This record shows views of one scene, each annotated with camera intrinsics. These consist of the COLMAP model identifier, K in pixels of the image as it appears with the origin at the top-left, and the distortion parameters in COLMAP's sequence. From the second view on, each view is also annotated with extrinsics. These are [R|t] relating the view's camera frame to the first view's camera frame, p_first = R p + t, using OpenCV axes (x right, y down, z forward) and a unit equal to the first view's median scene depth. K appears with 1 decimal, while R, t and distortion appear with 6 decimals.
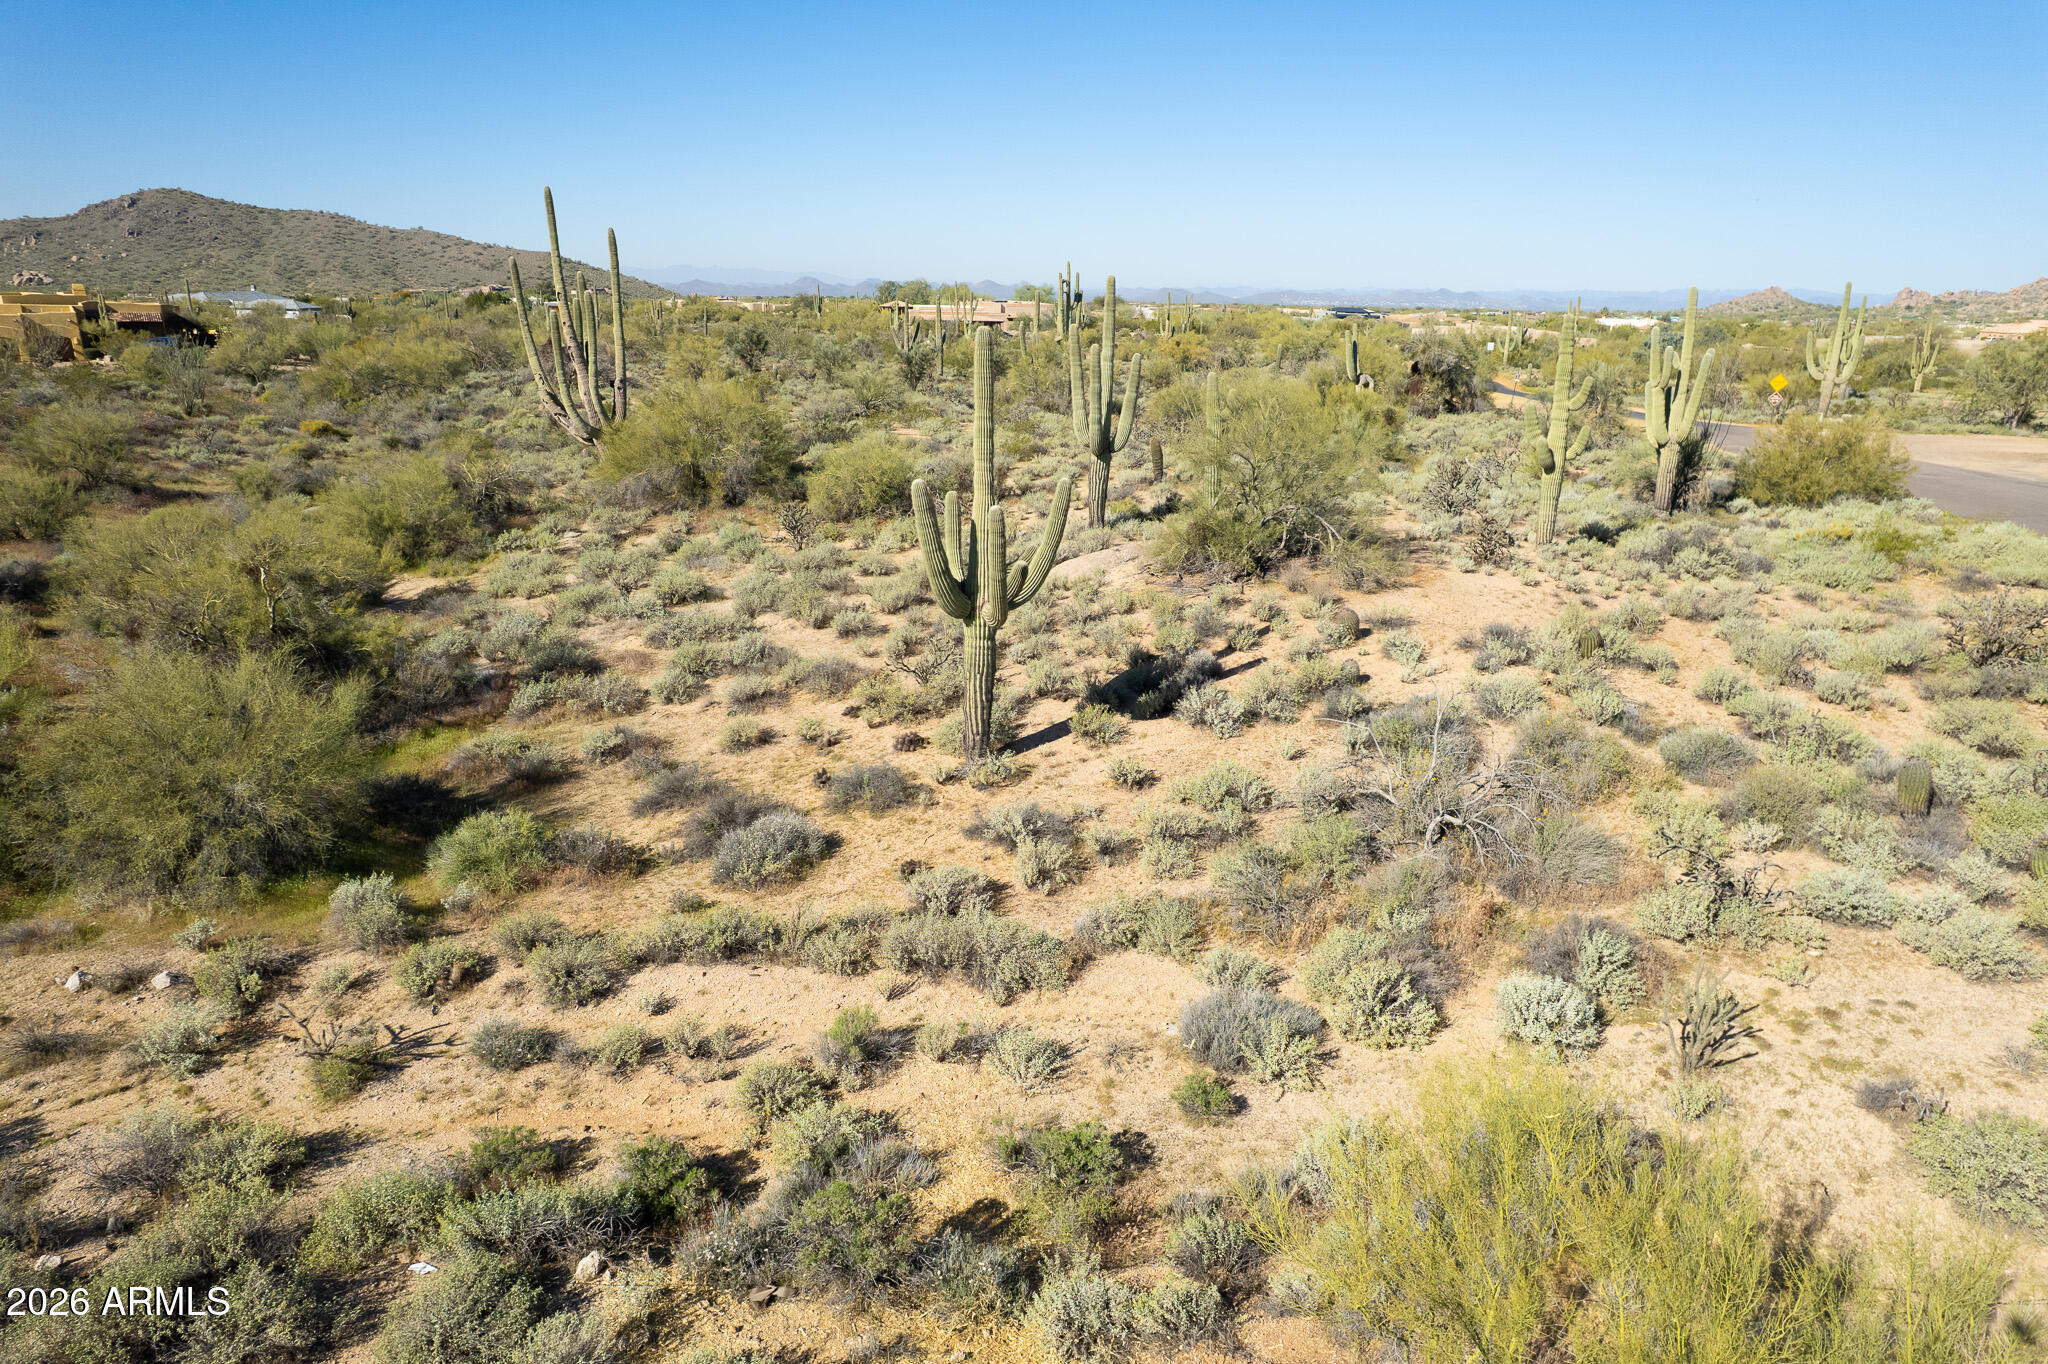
lens RADIAL K [[1268.0, 0, 1022.6], [0, 1268.0, 711.8], [0, 0, 1]] dist [-0.115858, 0.090831]
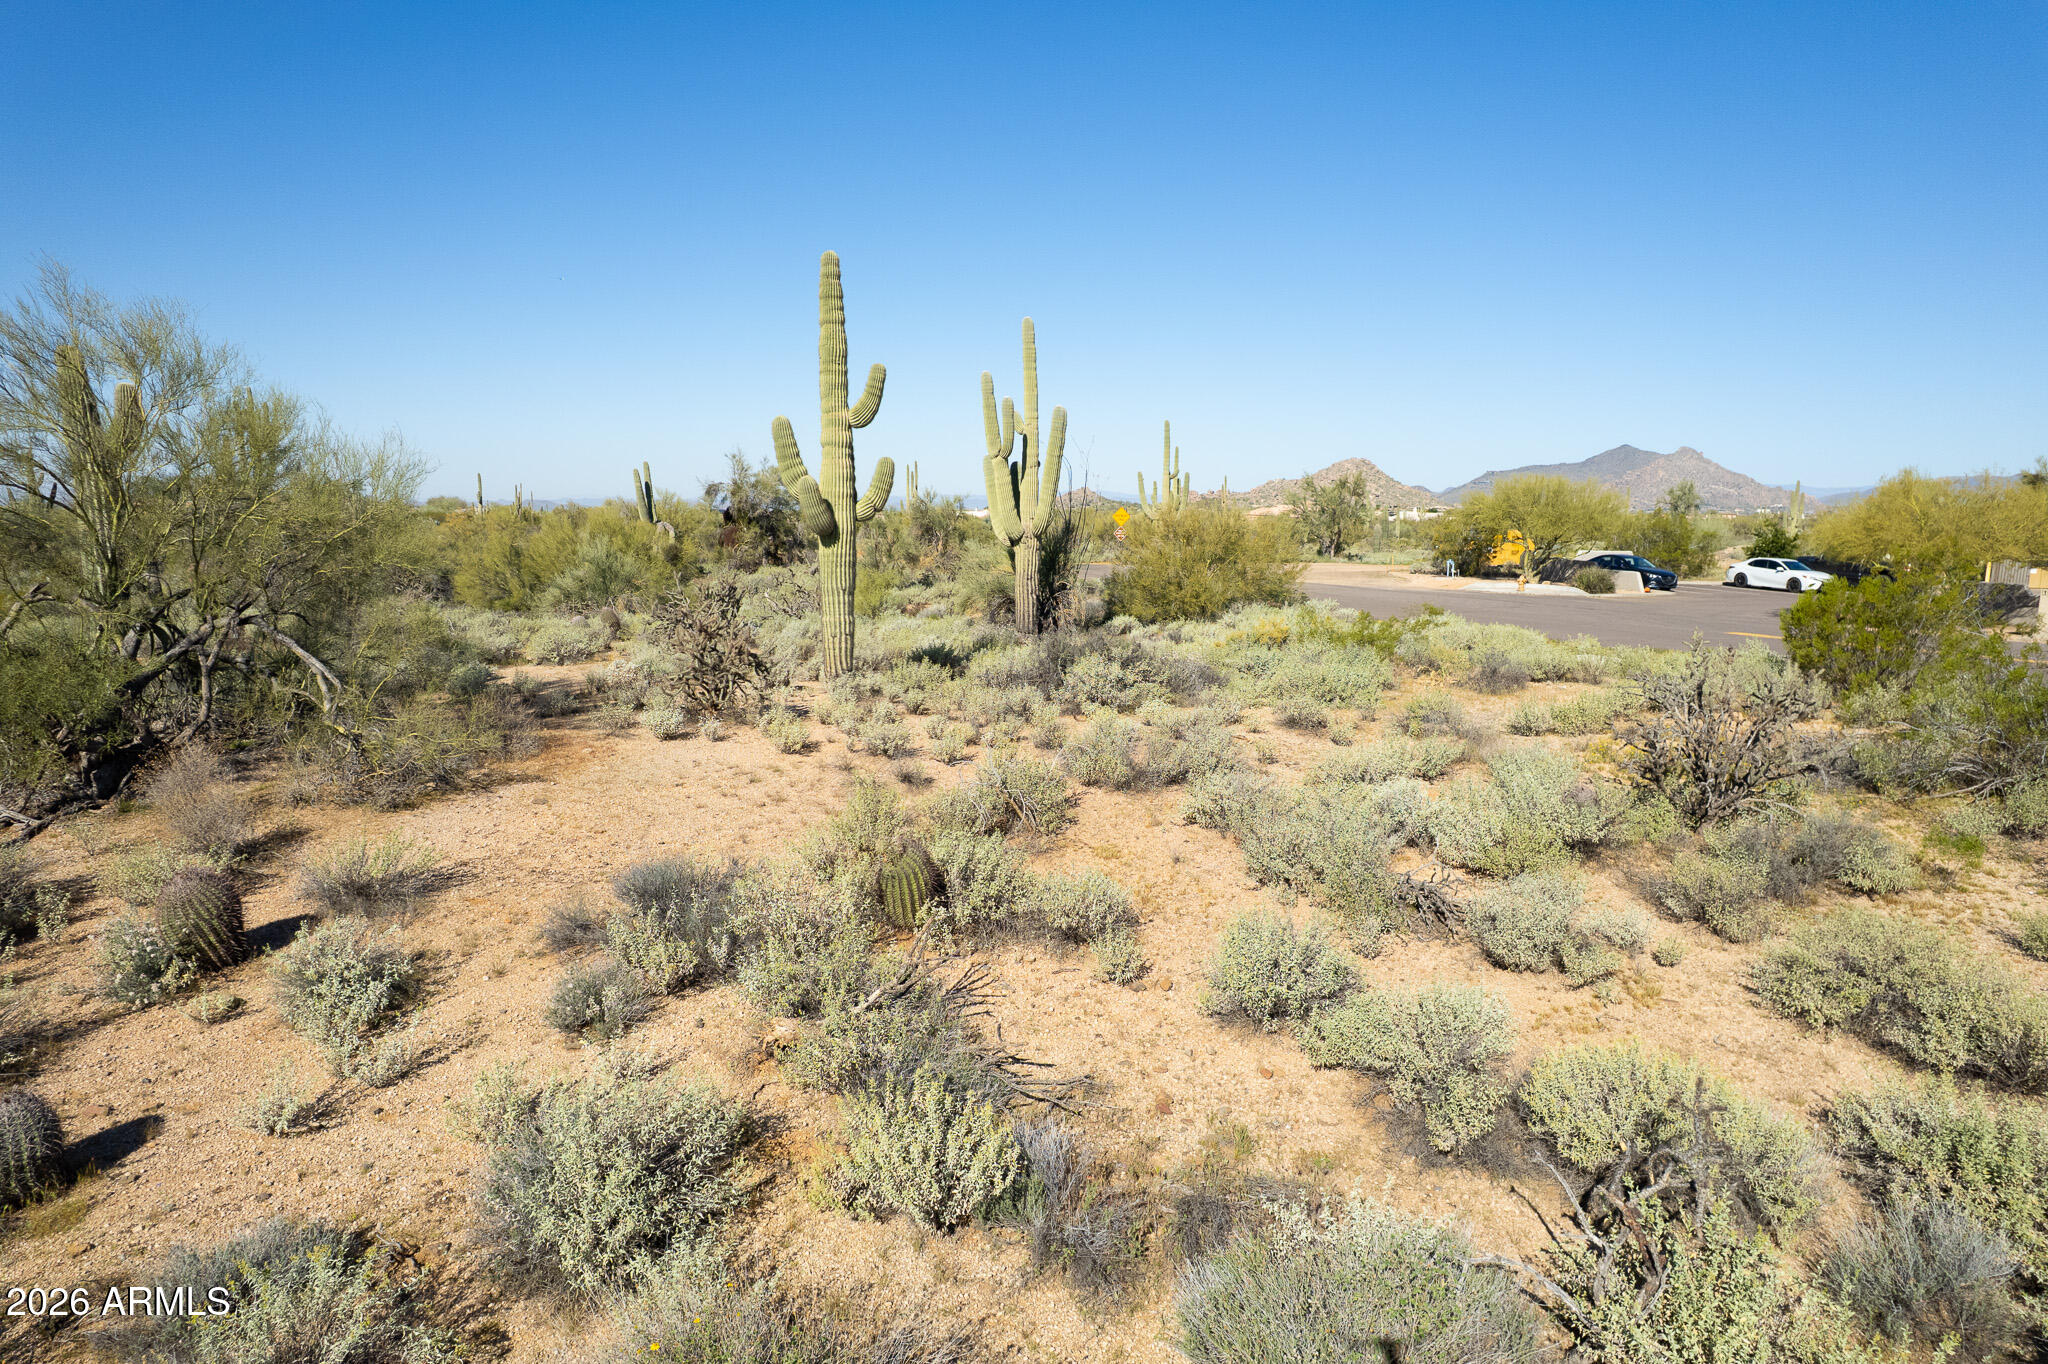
lens RADIAL K [[1268.0, 0, 1022.6], [0, 1268.0, 711.8], [0, 0, 1]] dist [-0.115858, 0.090831]
pose [[0.887796, -0.073770, 0.454287, 0.265785], [0.144375, 0.981886, -0.122702, -0.045547], [-0.437006, 0.174522, 0.882365, 0.536435]]
